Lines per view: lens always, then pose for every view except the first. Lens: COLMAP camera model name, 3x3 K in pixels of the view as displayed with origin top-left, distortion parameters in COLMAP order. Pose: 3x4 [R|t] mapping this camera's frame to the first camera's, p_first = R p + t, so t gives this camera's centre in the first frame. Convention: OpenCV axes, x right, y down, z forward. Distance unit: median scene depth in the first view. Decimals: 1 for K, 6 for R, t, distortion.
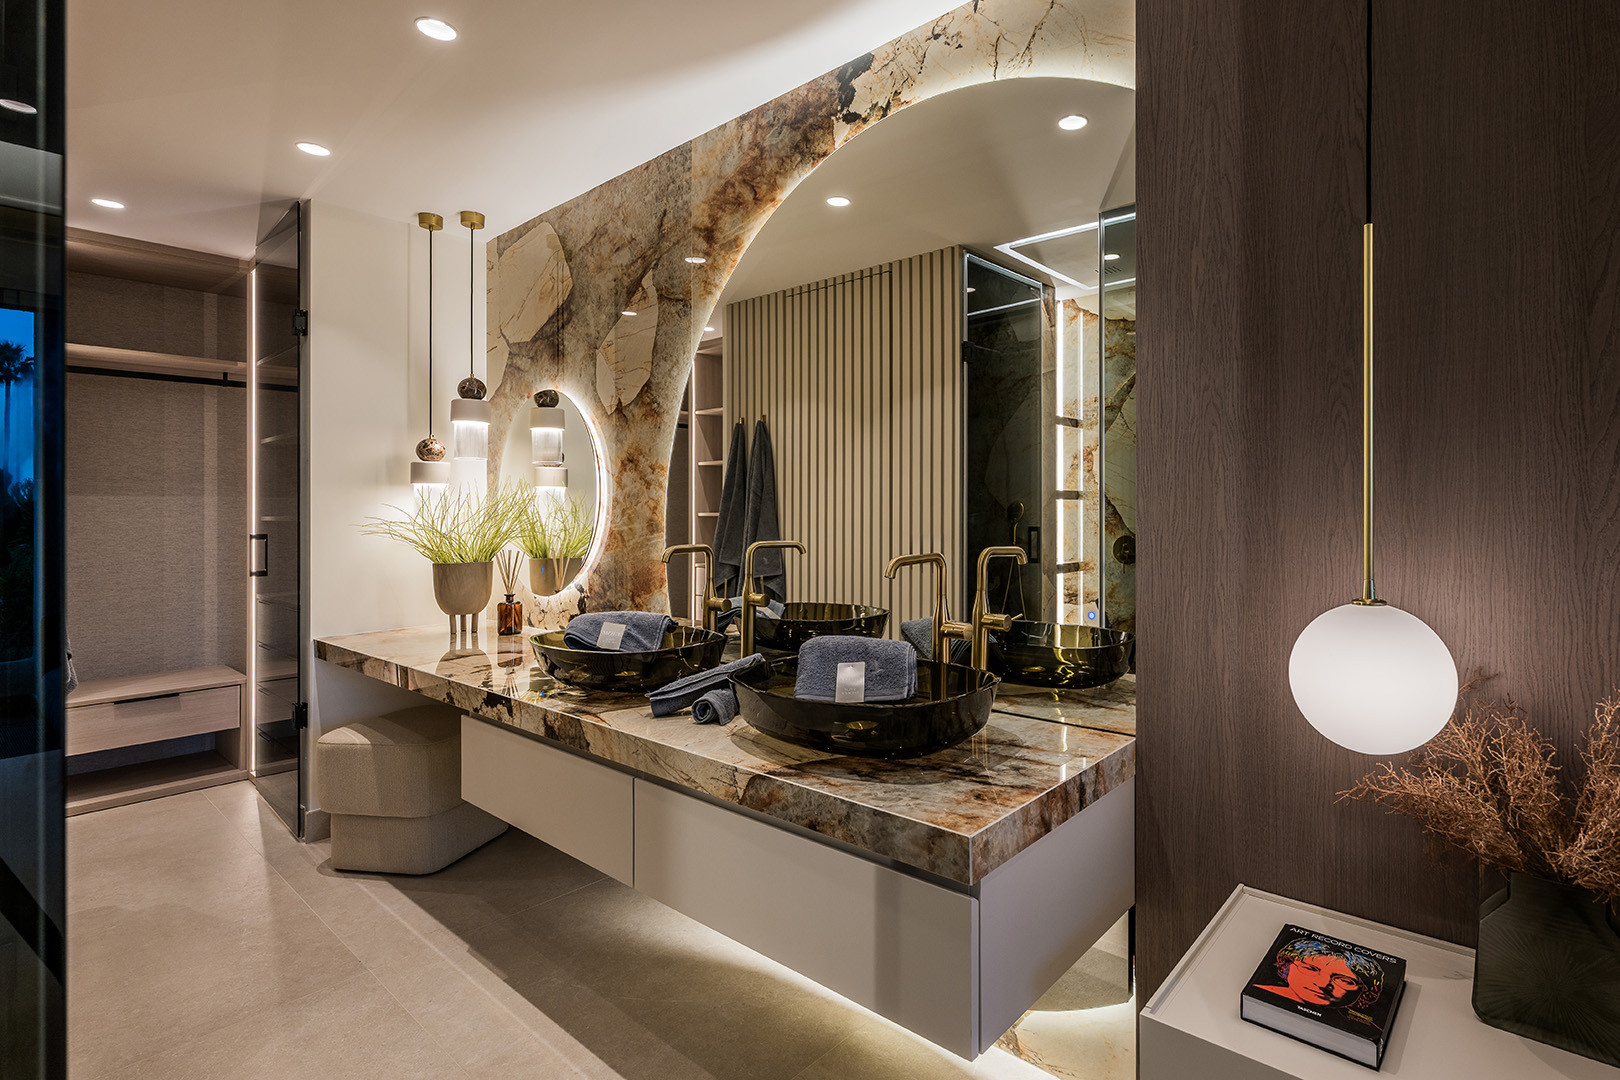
lens RADIAL K [[770.7, 0, 931.8], [0, 770.7, 505.8], [0, 0, 1]] dist [-0.001944, -0.000221]
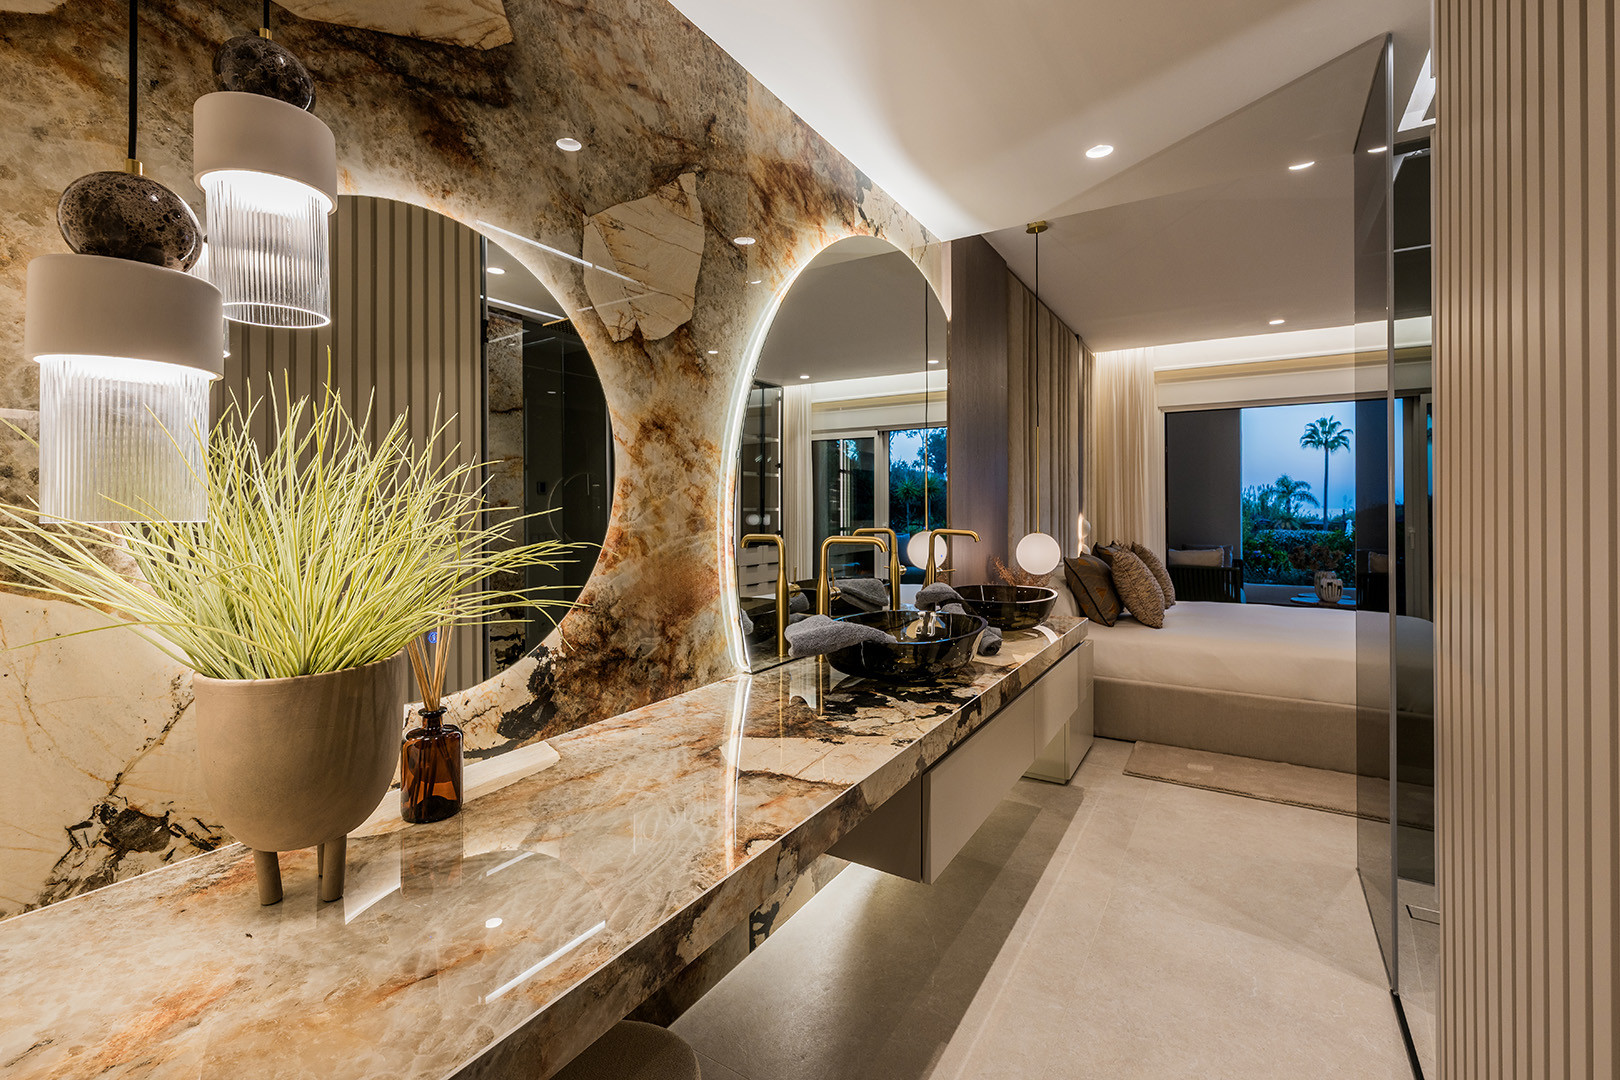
lens RADIAL K [[689.3, 0, 785.6], [0, 689.3, 519.5], [0, 0, 1]] dist [-0.000591, -0.000594]
pose [[-0.062442, 0.000066, 0.998049, -1.014260], [0.005645, 0.999984, 0.000287, 0.023190], [-0.998033, 0.005652, -0.062441, 0.945799]]
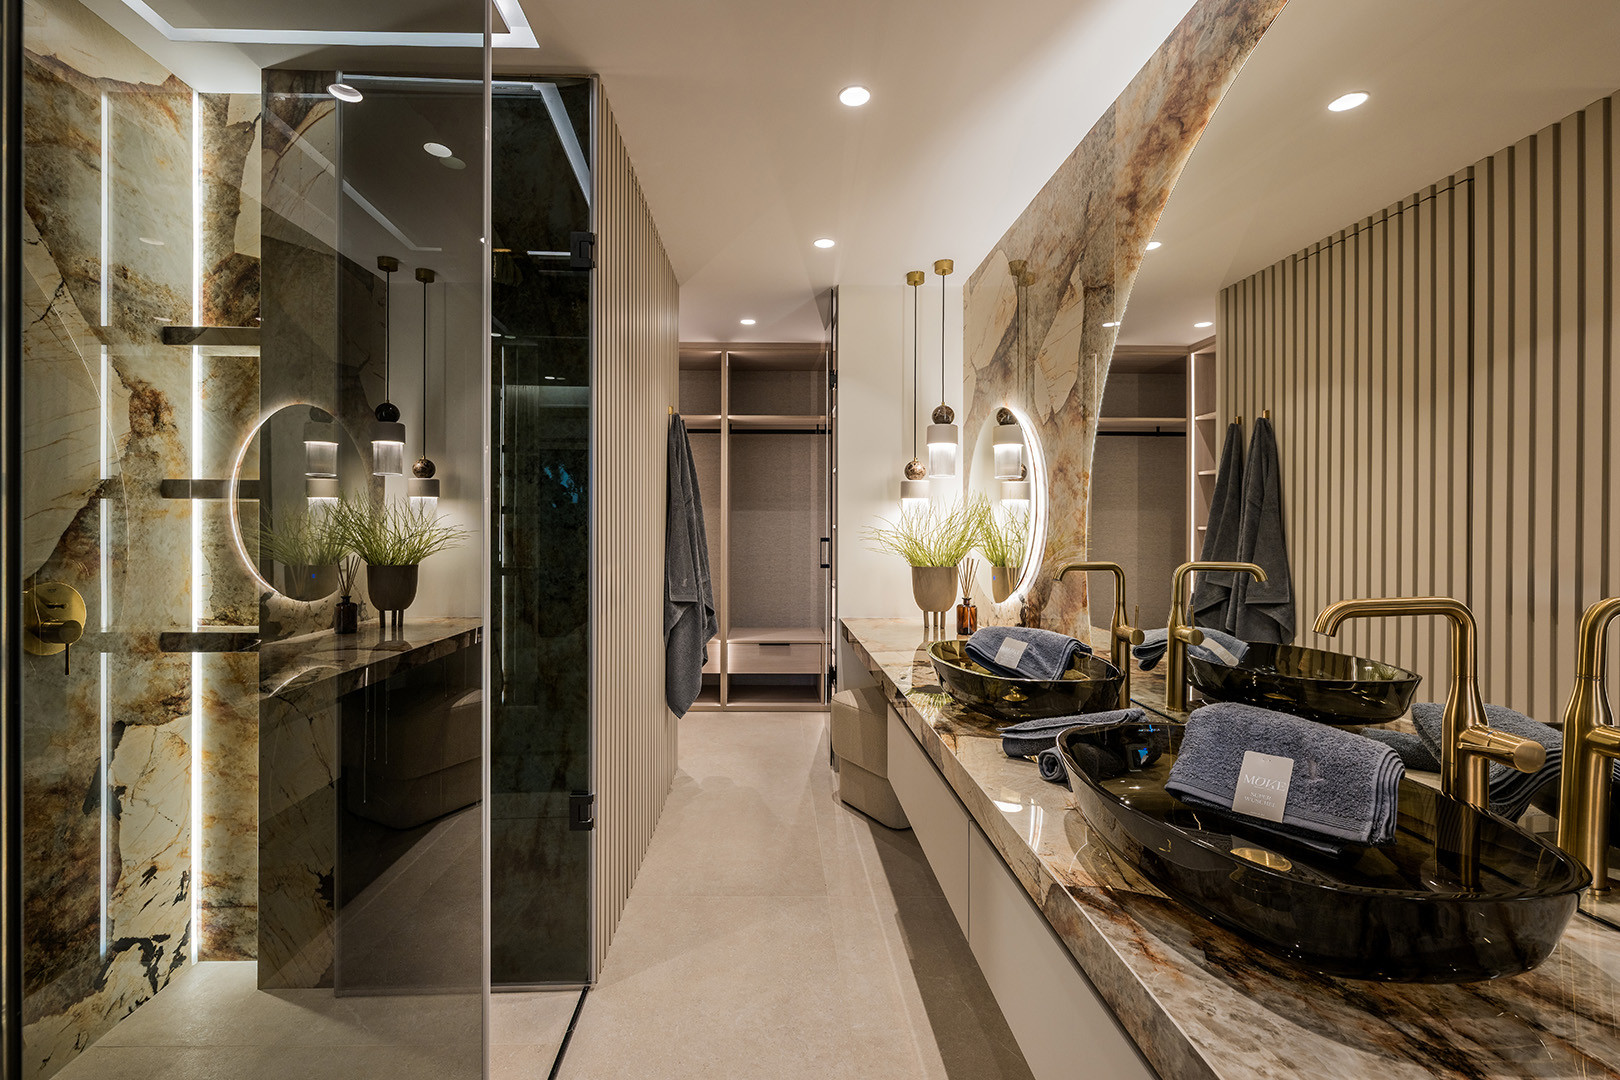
lens RADIAL K [[689.3, 0, 785.6], [0, 689.3, 519.5], [0, 0, 1]] dist [-0.000591, -0.000594]
pose [[0.629124, 0.003804, -0.777295, 0.059863], [-0.003841, 0.999991, 0.001785, 0.002365], [0.777295, 0.001863, 0.629133, 0.201583]]
